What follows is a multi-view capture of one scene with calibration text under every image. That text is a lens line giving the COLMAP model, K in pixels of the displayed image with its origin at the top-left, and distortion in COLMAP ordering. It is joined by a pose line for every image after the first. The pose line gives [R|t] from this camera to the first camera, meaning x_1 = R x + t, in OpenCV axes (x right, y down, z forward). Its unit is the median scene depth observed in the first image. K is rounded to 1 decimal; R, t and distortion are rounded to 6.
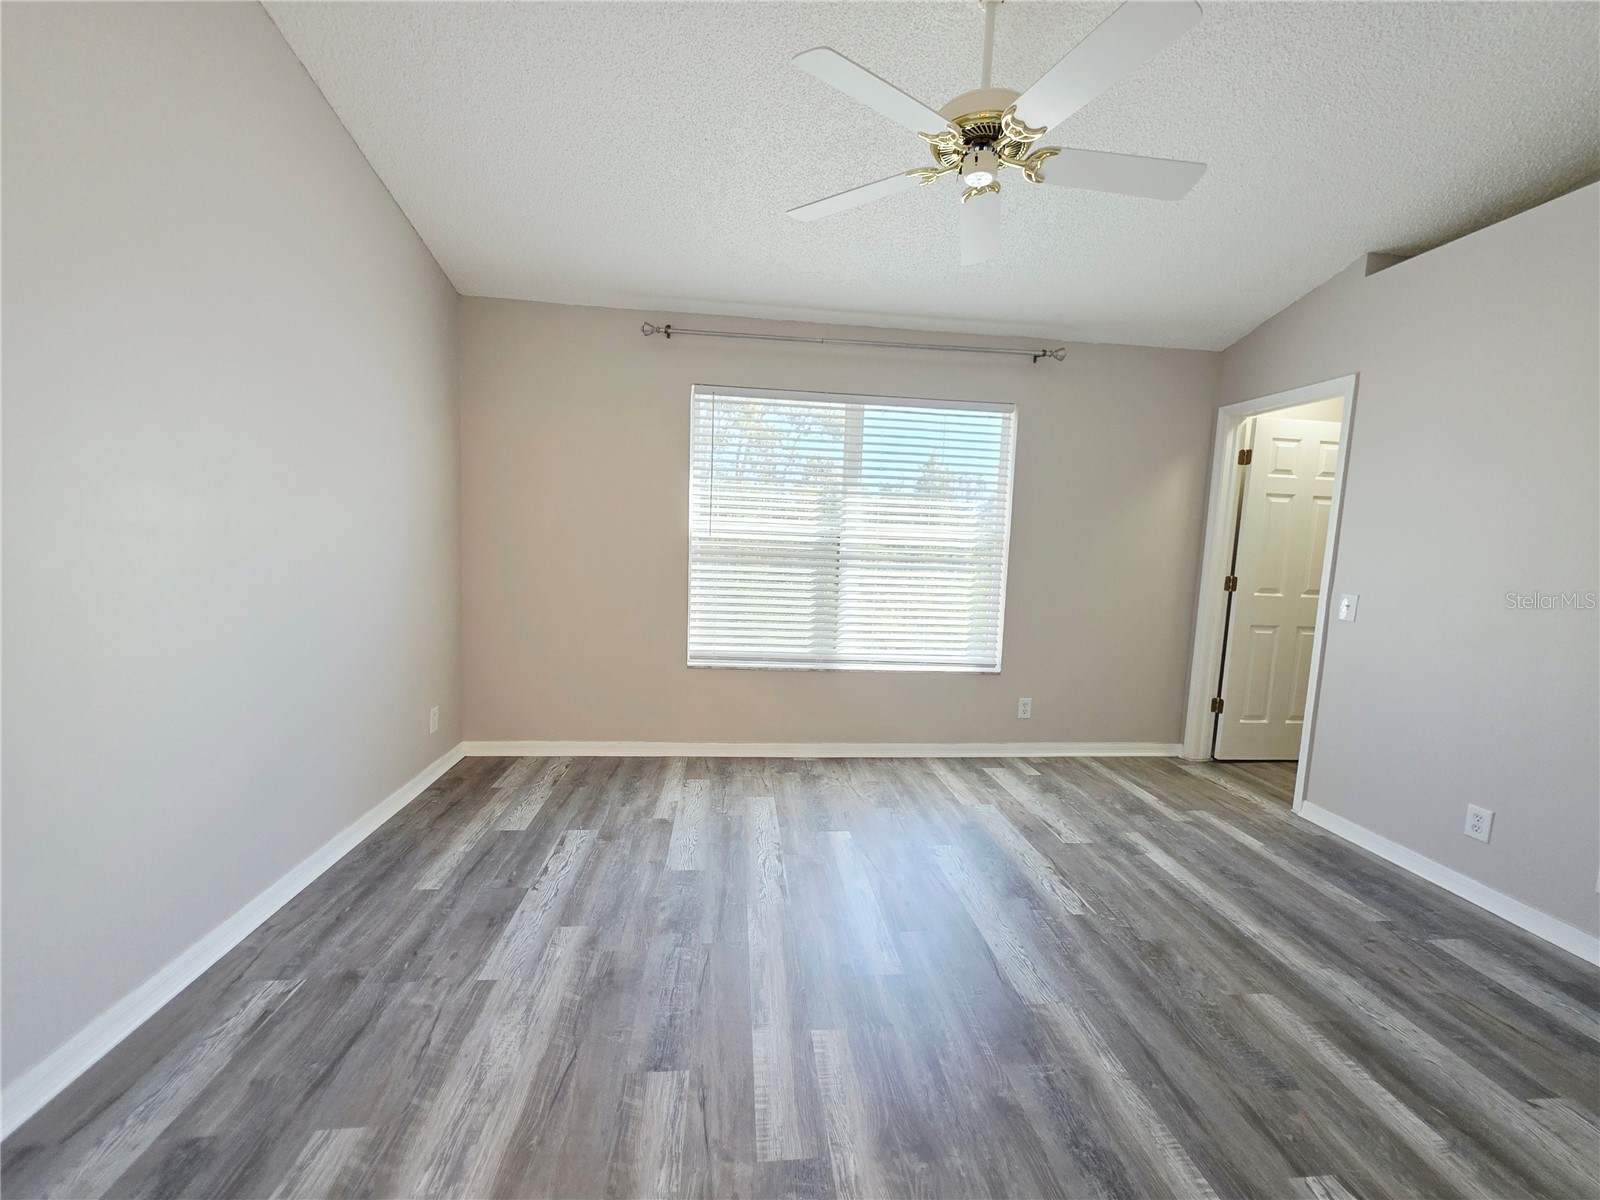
lens RADIAL K [[642.4, 0, 804.4], [0, 642.4, 601.5], [0, 0, 1]] dist [0.001284, -0.001253]
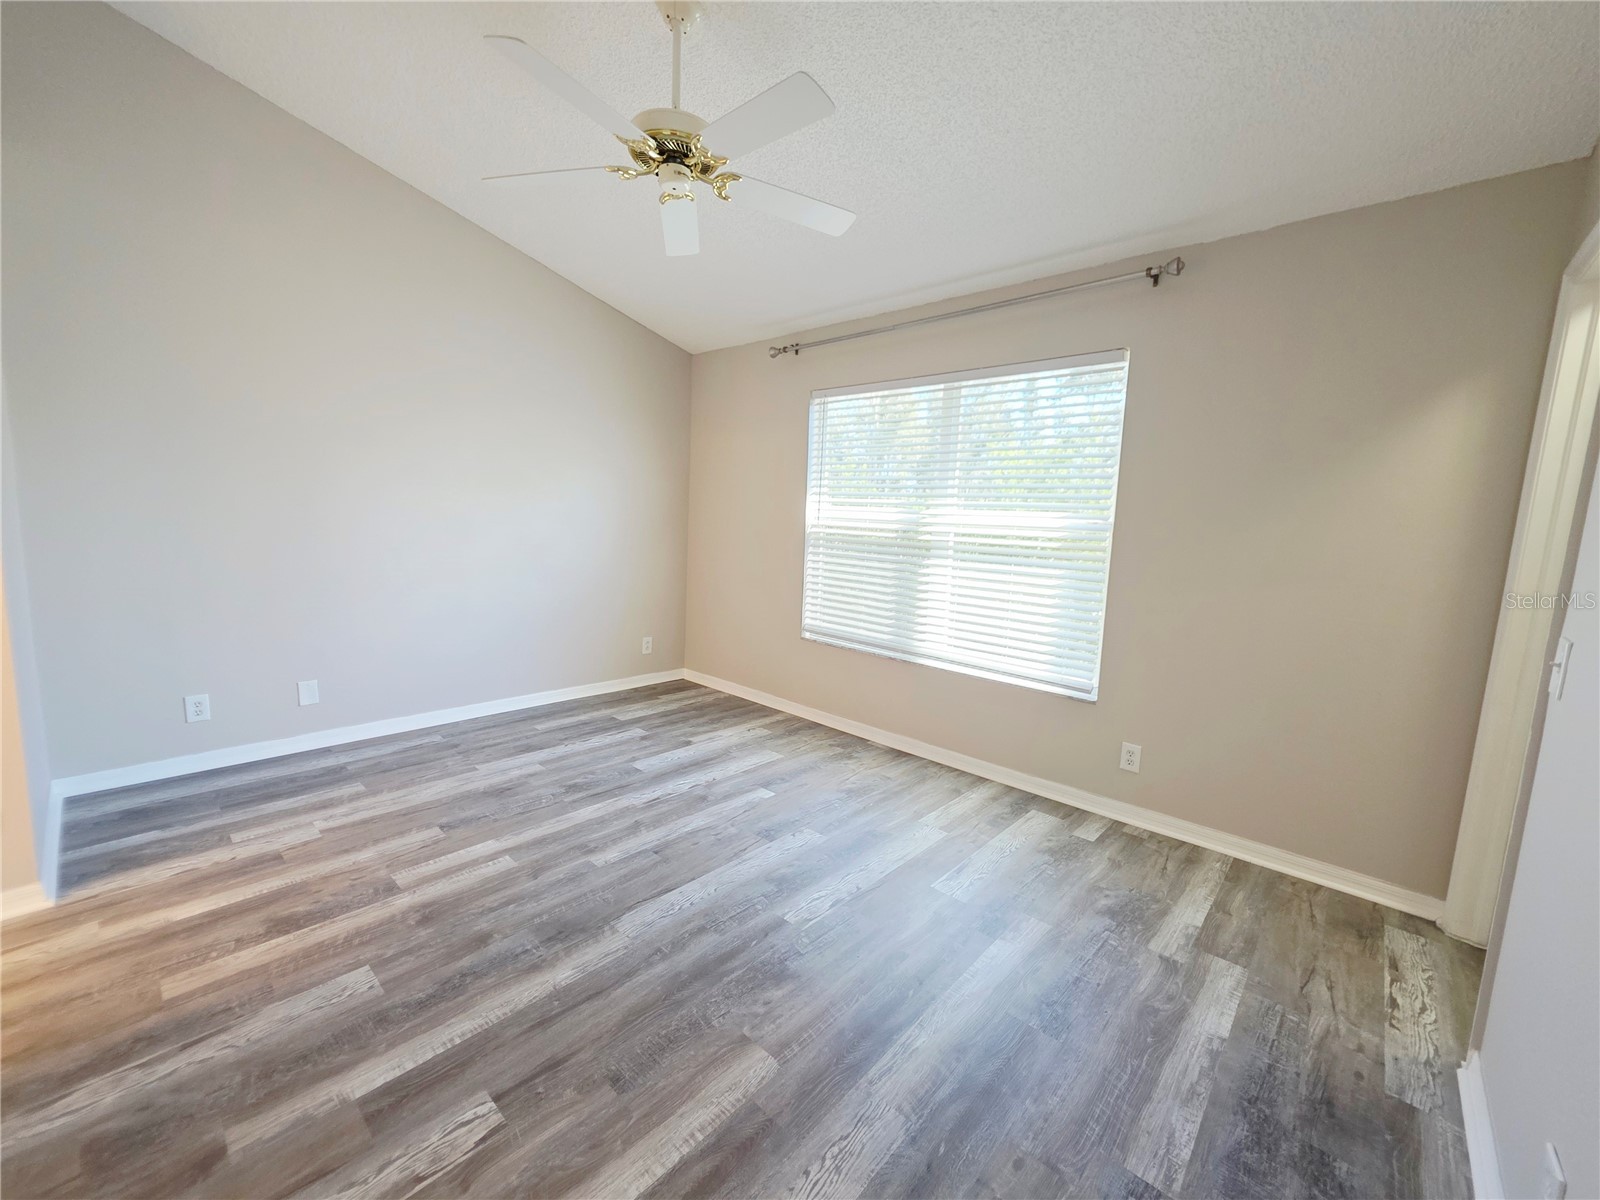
lens RADIAL K [[642.4, 0, 800.5], [0, 642.4, 600.9], [0, 0, 1]] dist [0.001284, -0.001253]
pose [[0.662550, 0.087707, -0.743865, 0.729679], [-0.093376, 0.995045, 0.034155, -0.003316], [0.743174, 0.046830, 0.667457, 0.251499]]
